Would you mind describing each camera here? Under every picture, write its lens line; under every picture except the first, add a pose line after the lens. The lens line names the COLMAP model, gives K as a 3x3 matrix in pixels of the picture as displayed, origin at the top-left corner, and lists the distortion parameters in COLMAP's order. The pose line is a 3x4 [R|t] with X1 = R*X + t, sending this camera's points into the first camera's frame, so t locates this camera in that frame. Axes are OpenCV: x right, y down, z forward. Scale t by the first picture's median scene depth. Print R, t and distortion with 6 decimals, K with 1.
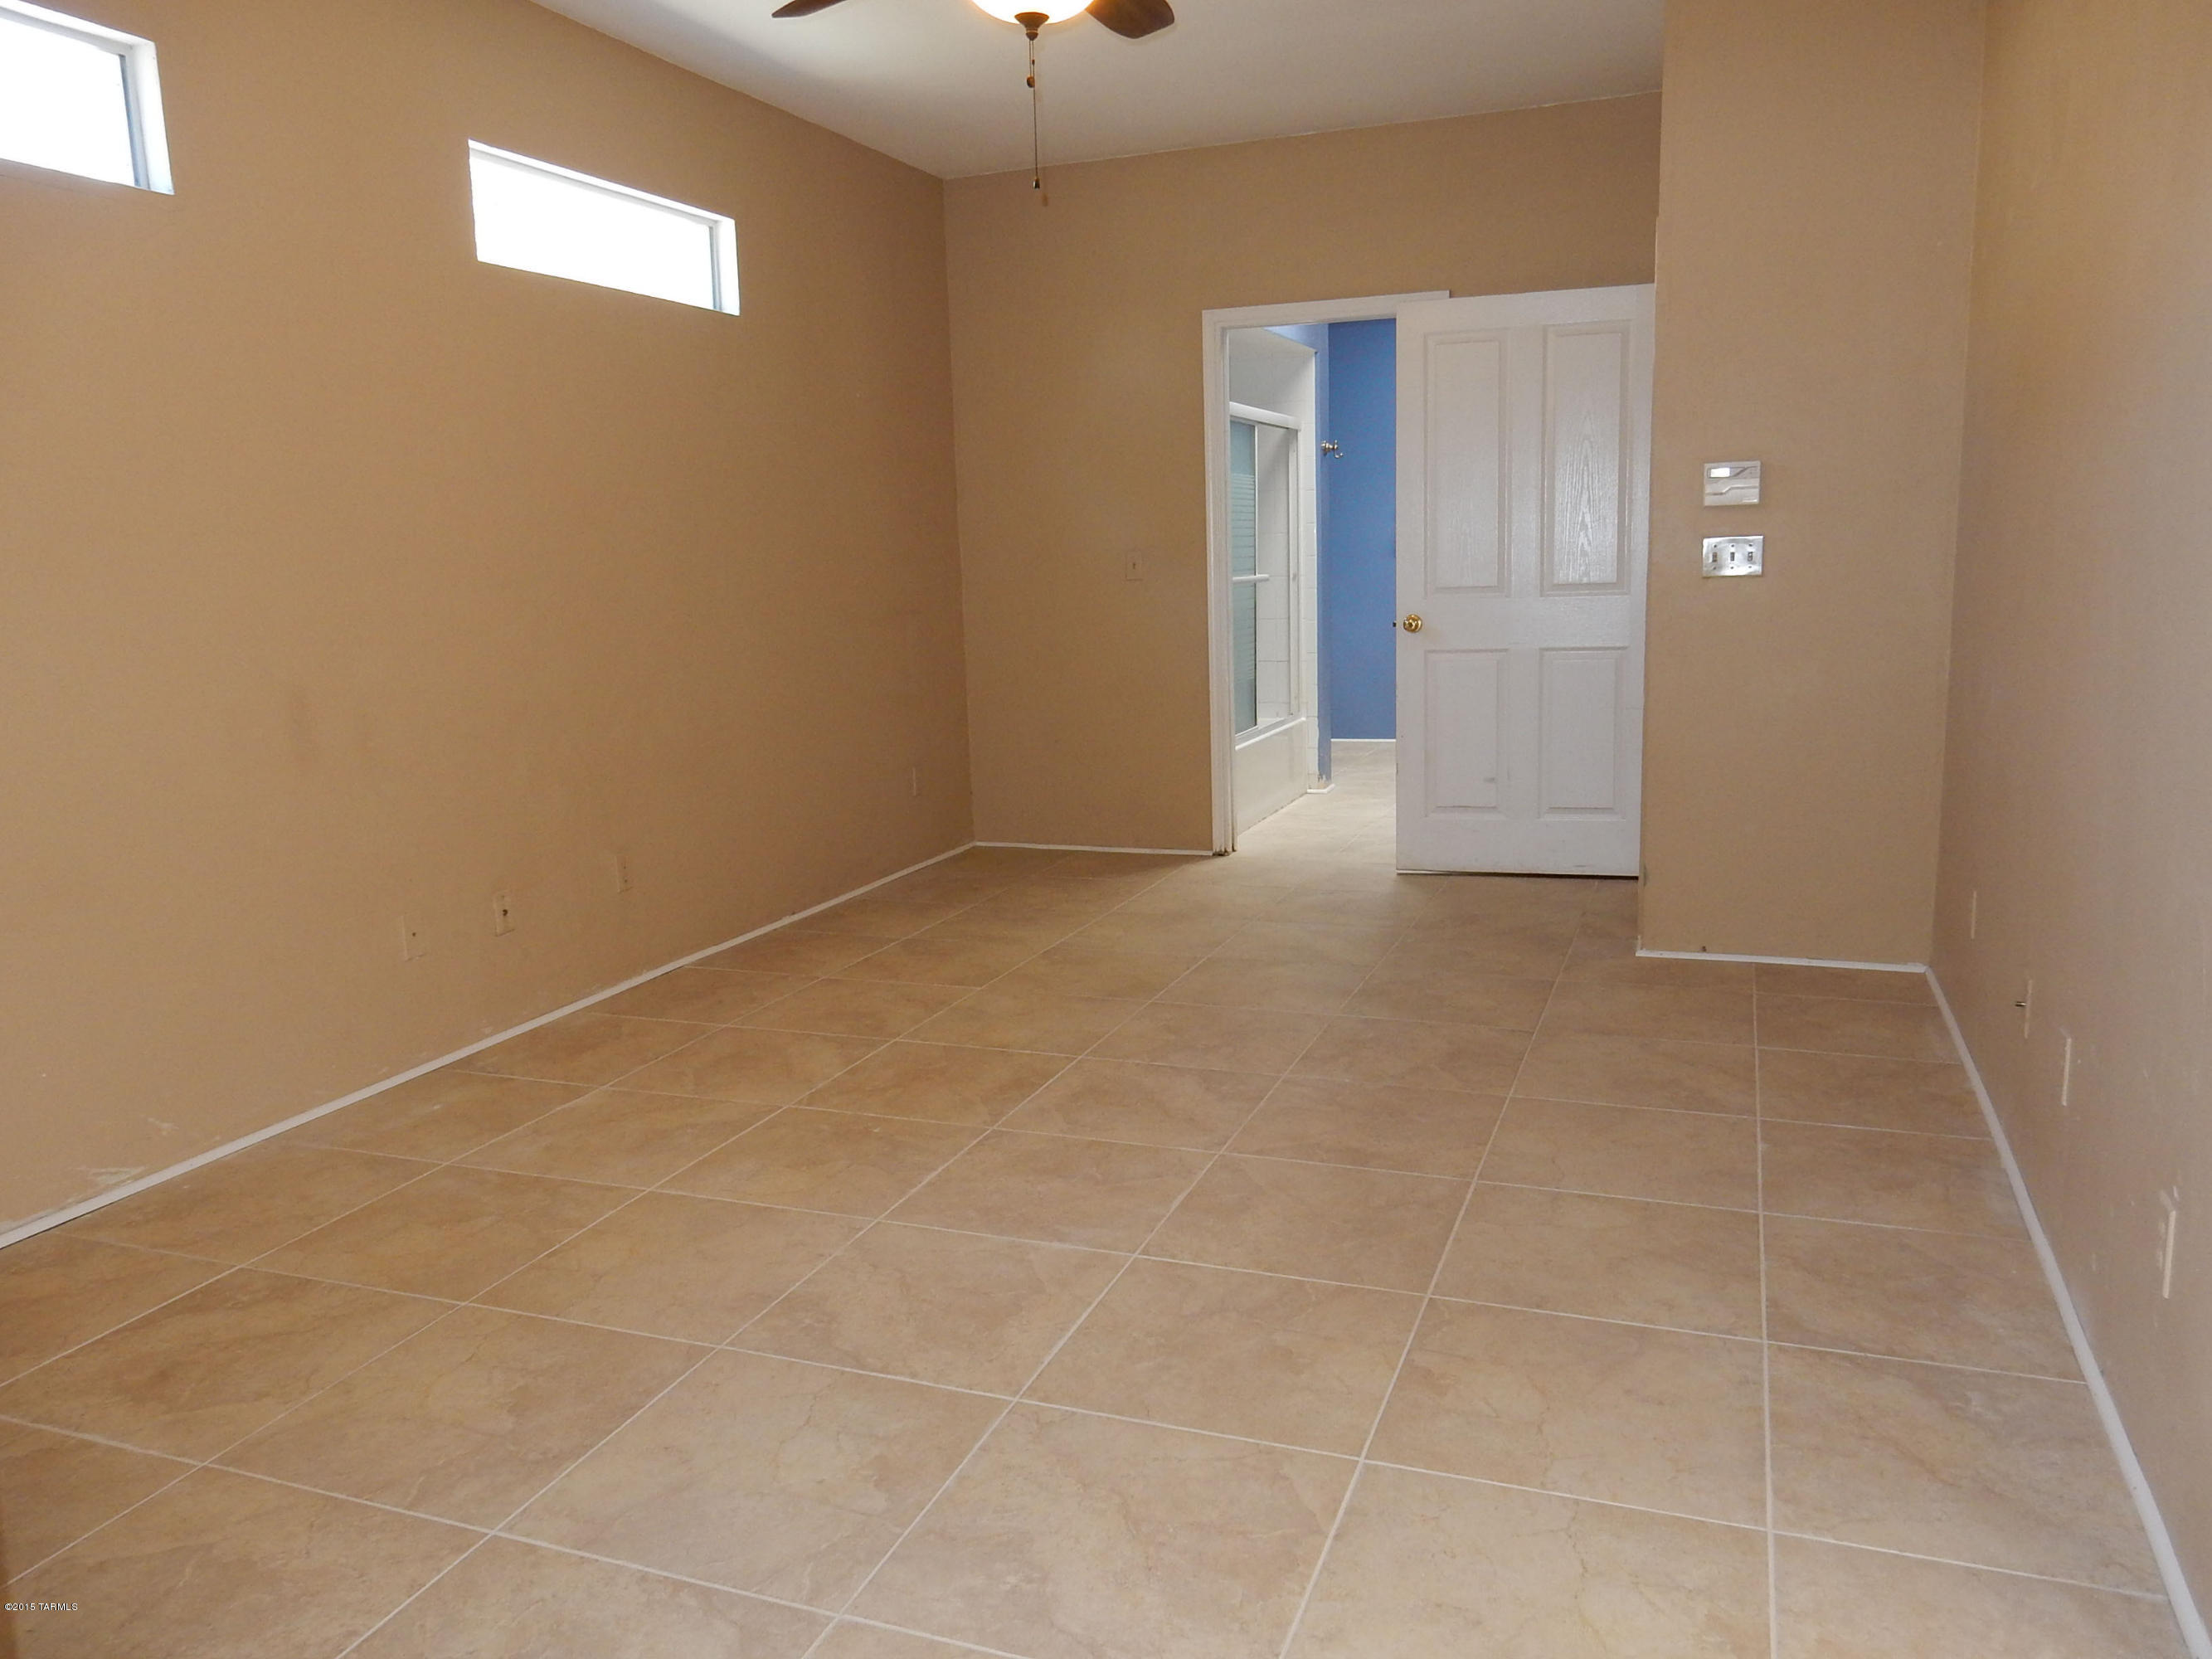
lens RADIAL K [[1629.8, 0, 1106.0], [0, 1629.8, 829.5], [0, 0, 1]] dist [0.001212, 0.001727]
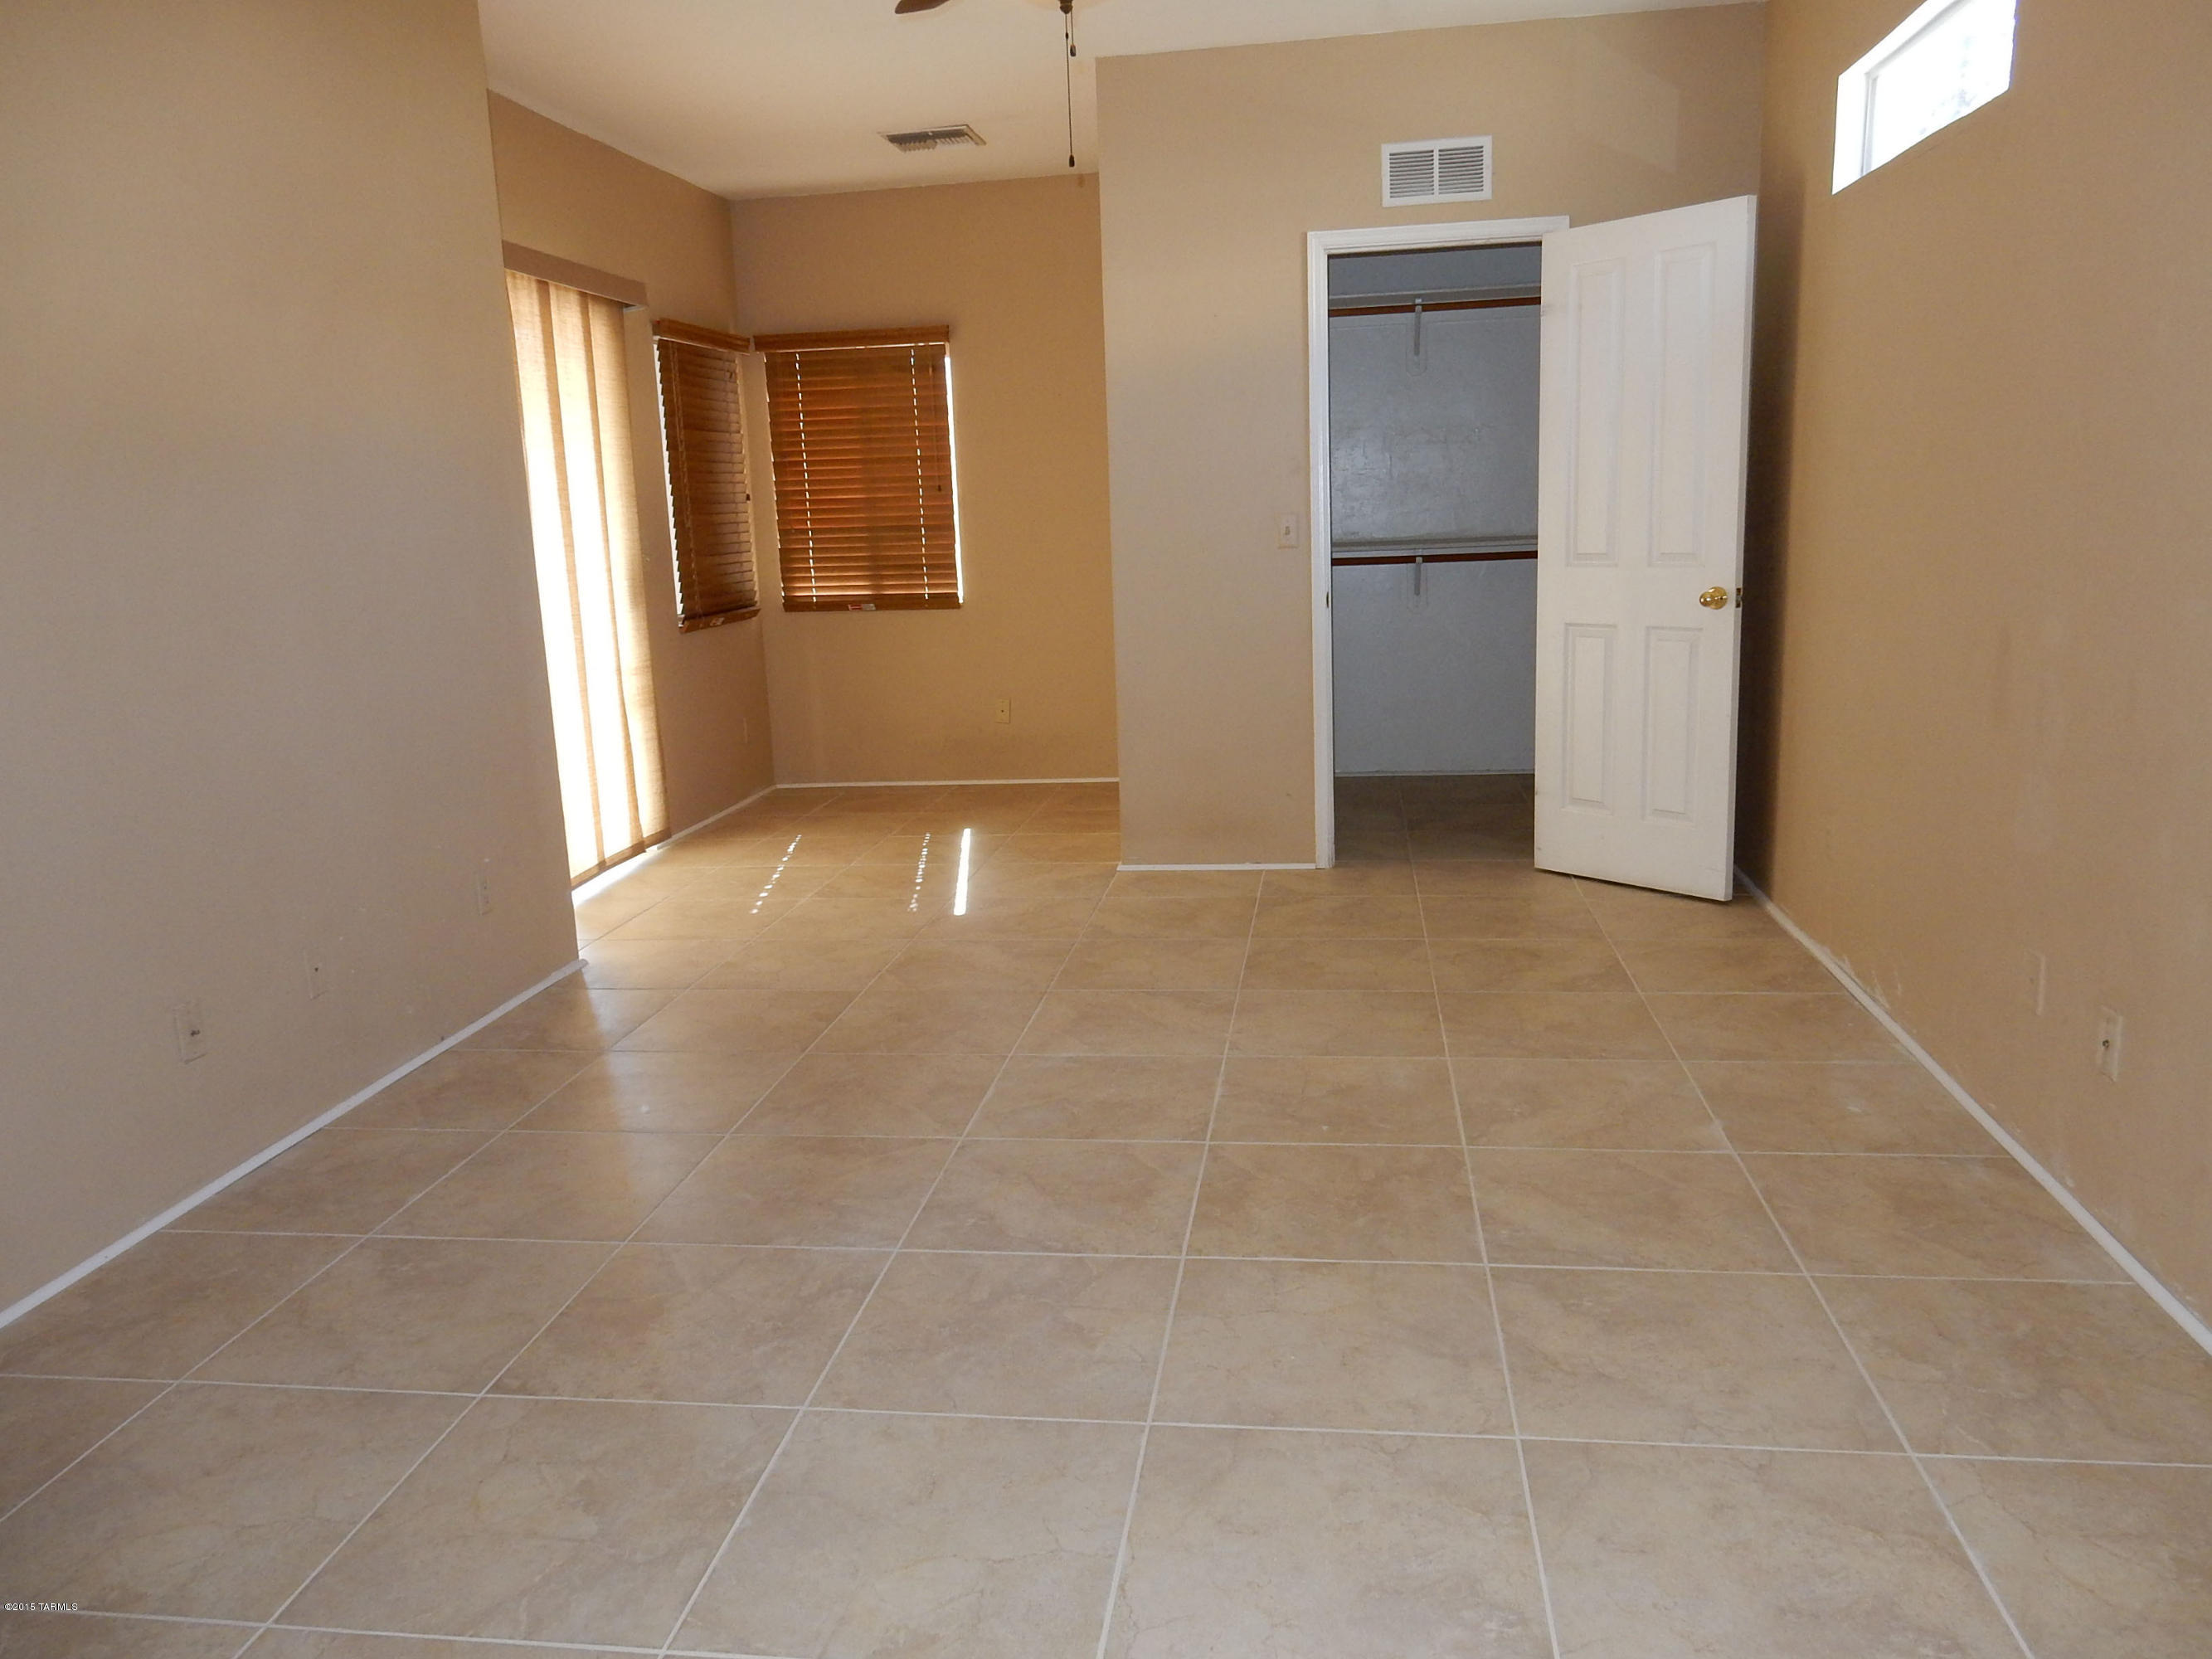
lens RADIAL K [[1621.0, 0, 1106.0], [0, 1621.0, 829.5], [0, 0, 1]] dist [-0.013152, -0.003259]
pose [[-0.972563, 0.117893, -0.200555, 0.165153], [0.037170, 0.929758, 0.366290, -0.354445], [0.229650, 0.348785, -0.908631, 1.904180]]
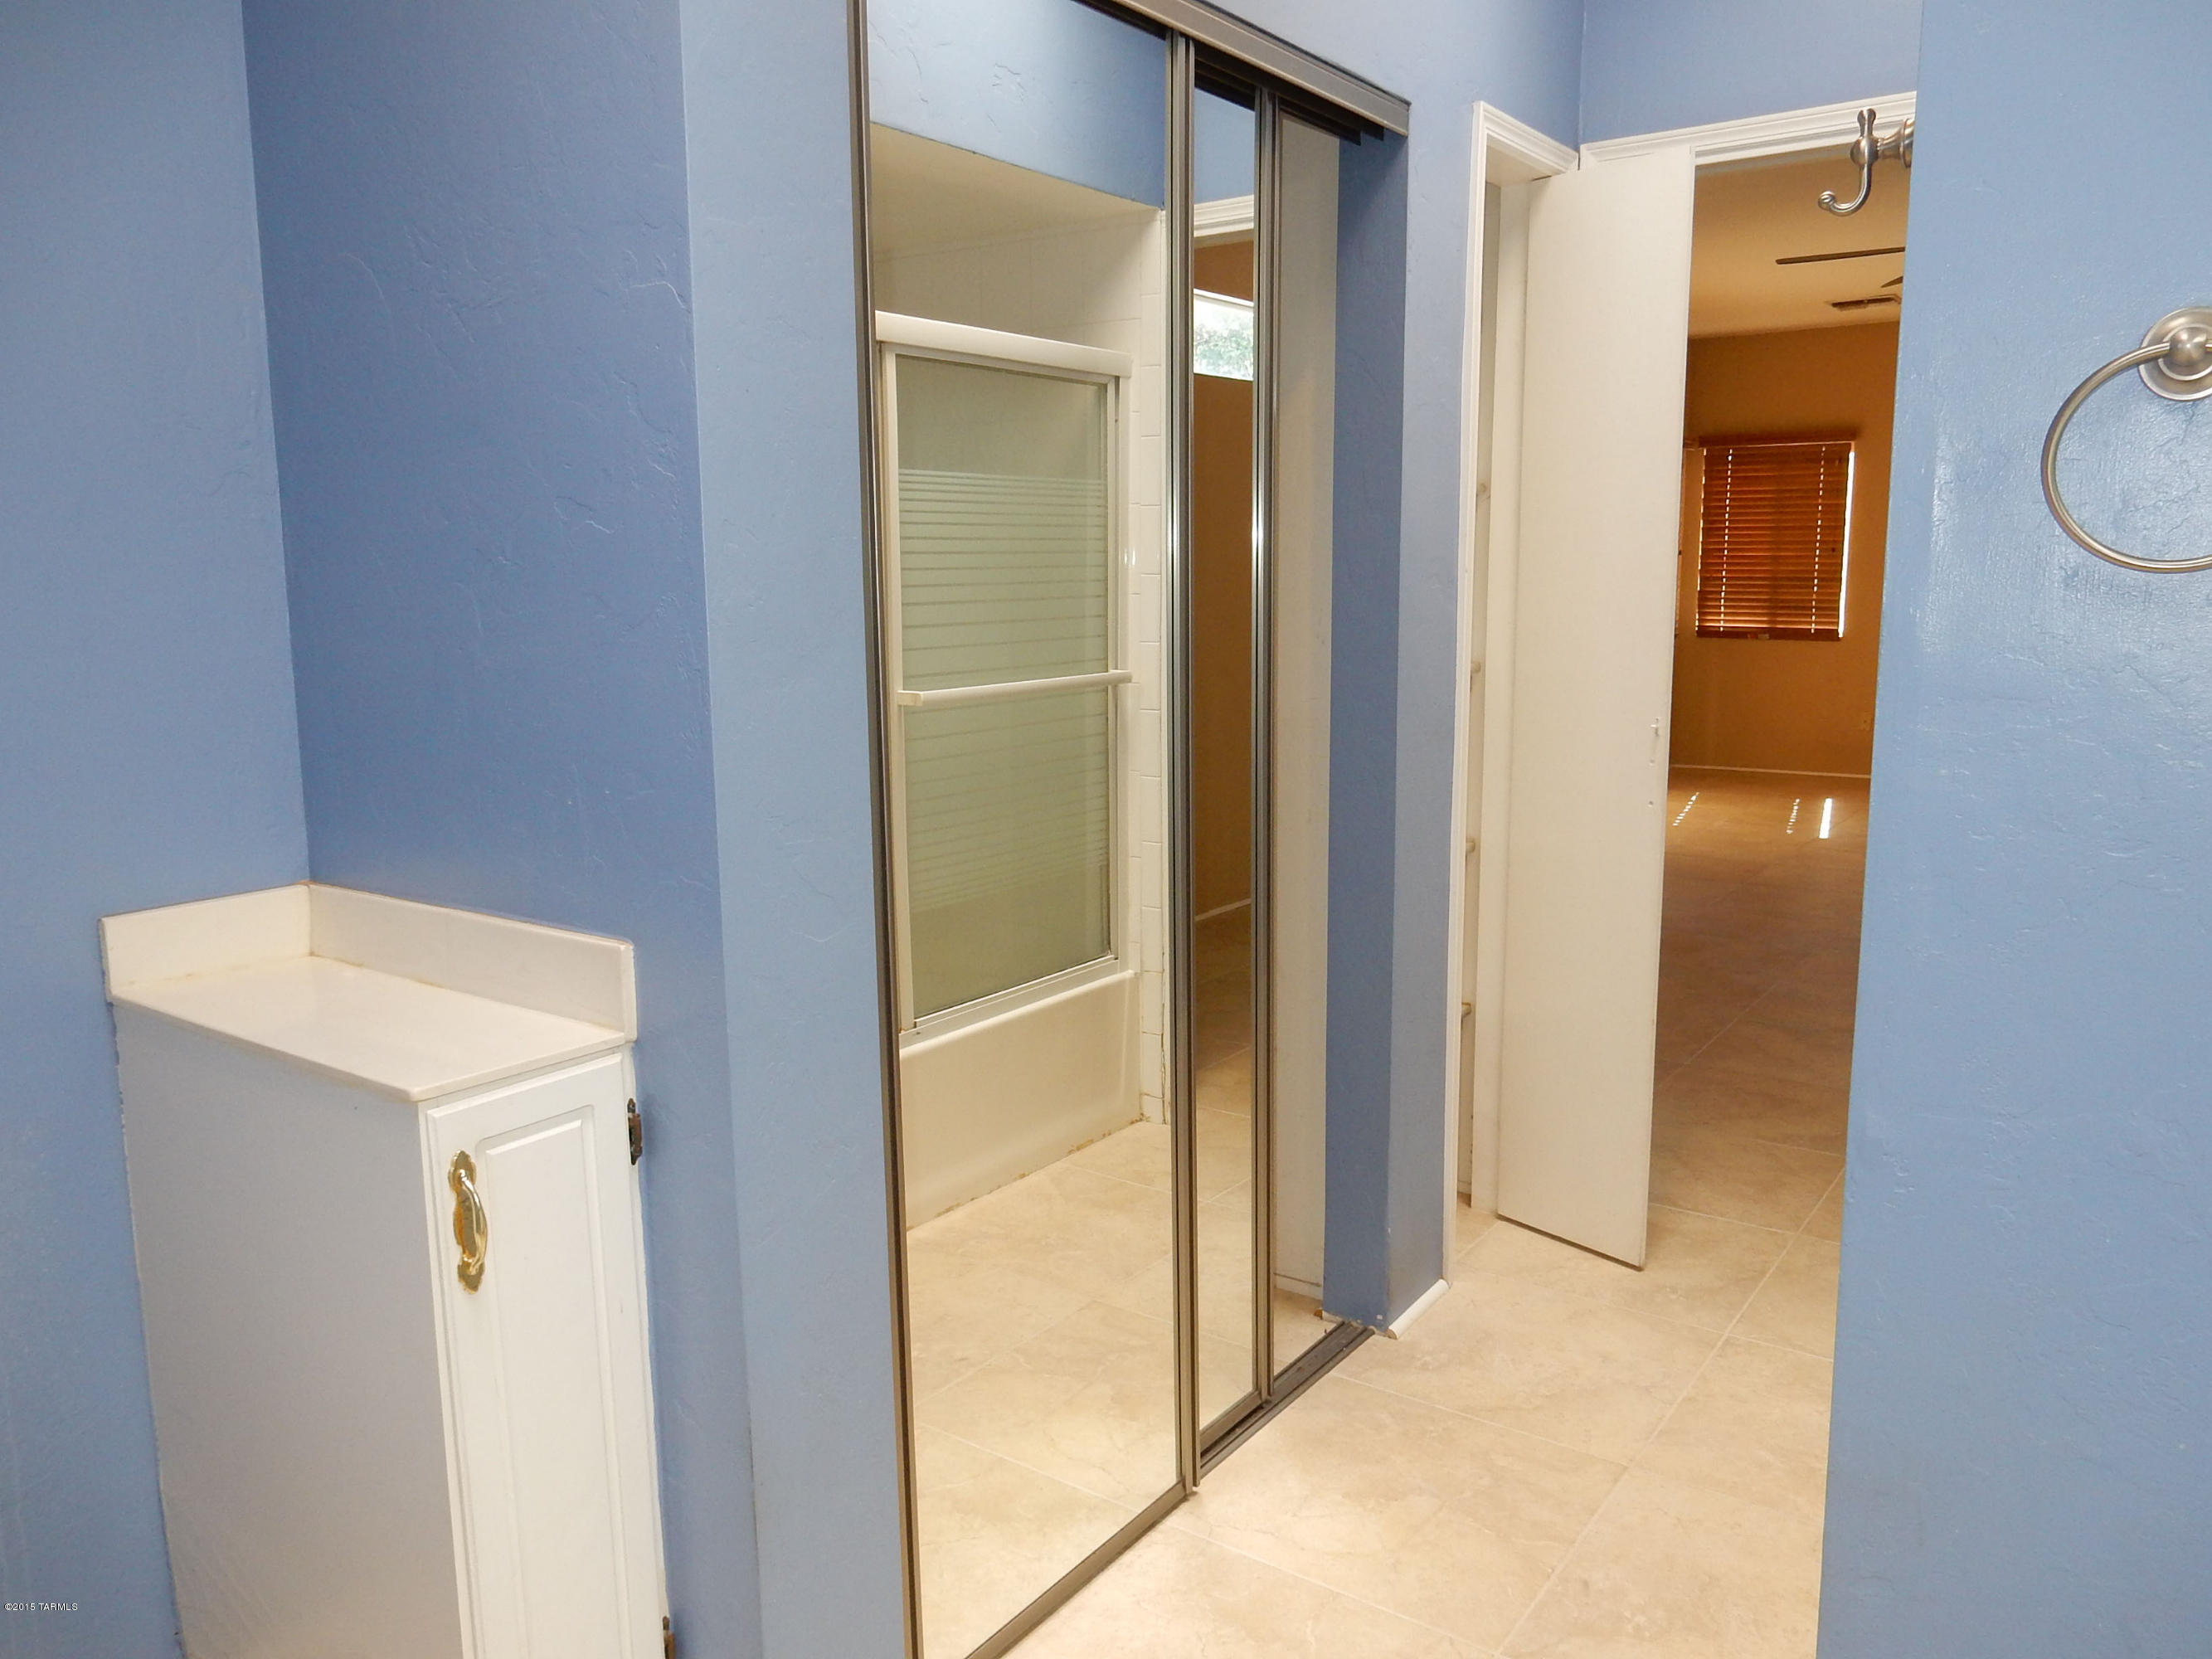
lens RADIAL K [[1629.8, 0, 1106.0], [0, 1629.8, 829.5], [0, 0, 1]] dist [0.001212, 0.001727]
pose [[-0.963418, 0.000211, 0.268002, 0.358861], [0.084913, 0.948720, 0.304500, -0.510951], [-0.254195, 0.316118, -0.914032, 2.839220]]
